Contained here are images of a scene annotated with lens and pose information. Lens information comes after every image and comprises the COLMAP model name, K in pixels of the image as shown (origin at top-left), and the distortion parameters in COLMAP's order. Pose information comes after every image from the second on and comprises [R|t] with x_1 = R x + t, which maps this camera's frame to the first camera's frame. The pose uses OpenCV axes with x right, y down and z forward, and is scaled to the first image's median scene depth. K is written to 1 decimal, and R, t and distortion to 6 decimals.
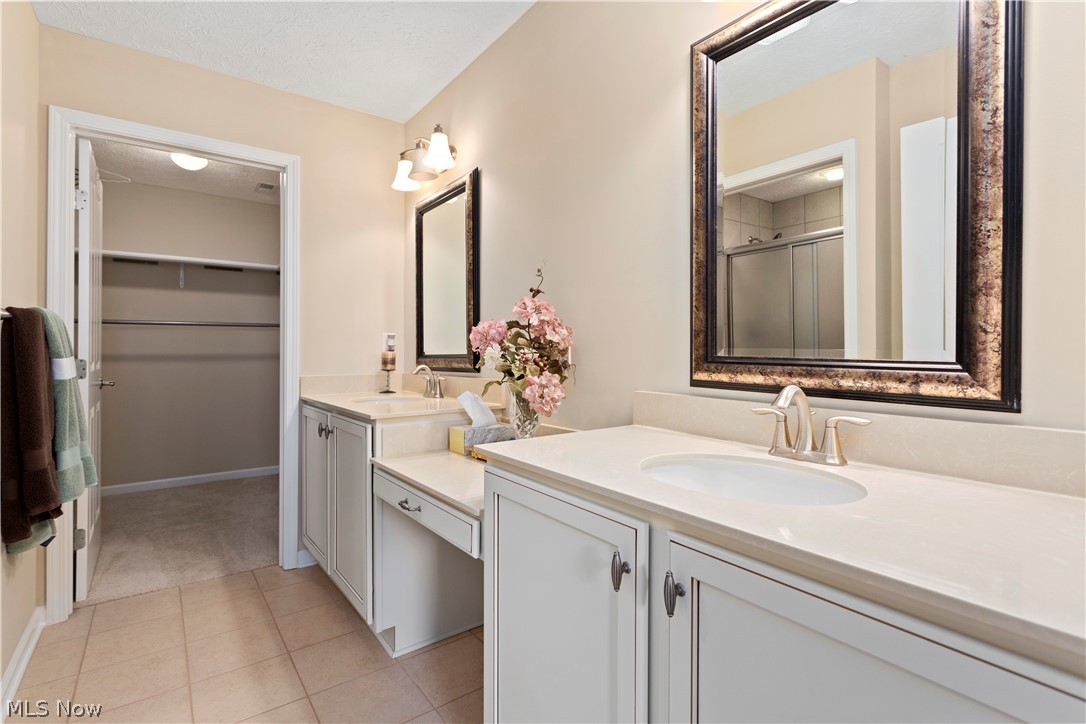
lens RADIAL K [[515.1, 0, 539.7], [0, 515.1, 352.7], [0, 0, 1]] dist [-0.001962, 0.004984]
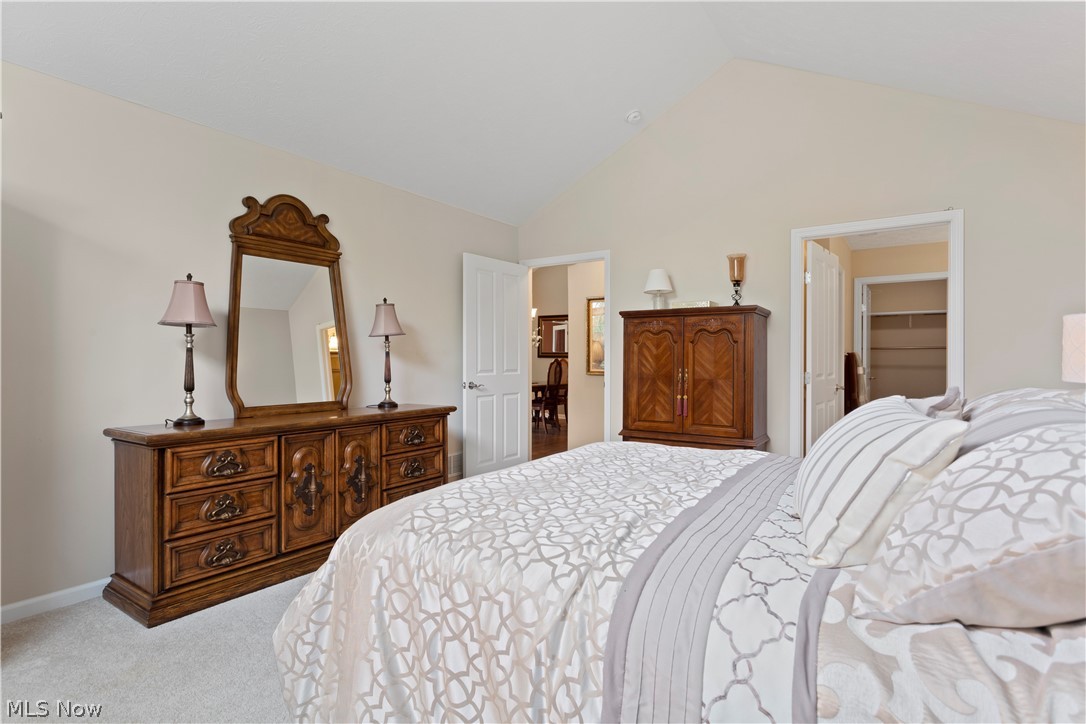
lens RADIAL K [[554.0, 0, 536.7], [0, 554.0, 355.3], [0, 0, 1]] dist [0.000973, 0.000202]
pose [[0.323824, -0.008703, -0.946077, 1.150319], [-0.005586, 0.999923, -0.011110, -0.008044], [0.946101, 0.008883, 0.323750, -1.378210]]
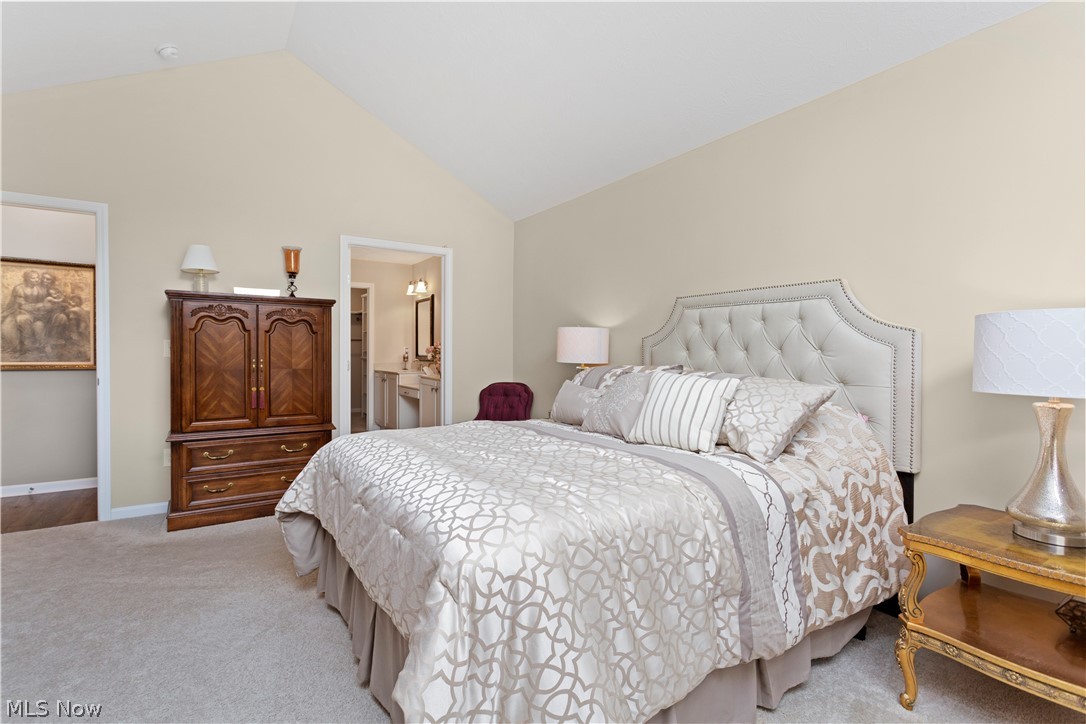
lens RADIAL K [[515.1, 0, 540.7], [0, 515.1, 355.6], [0, 0, 1]] dist [-0.001962, 0.004984]
pose [[0.998118, 0.003235, -0.061234, 0.635769], [-0.002996, 0.999988, 0.004002, -0.007147], [0.061246, -0.003811, 0.998115, -1.807716]]
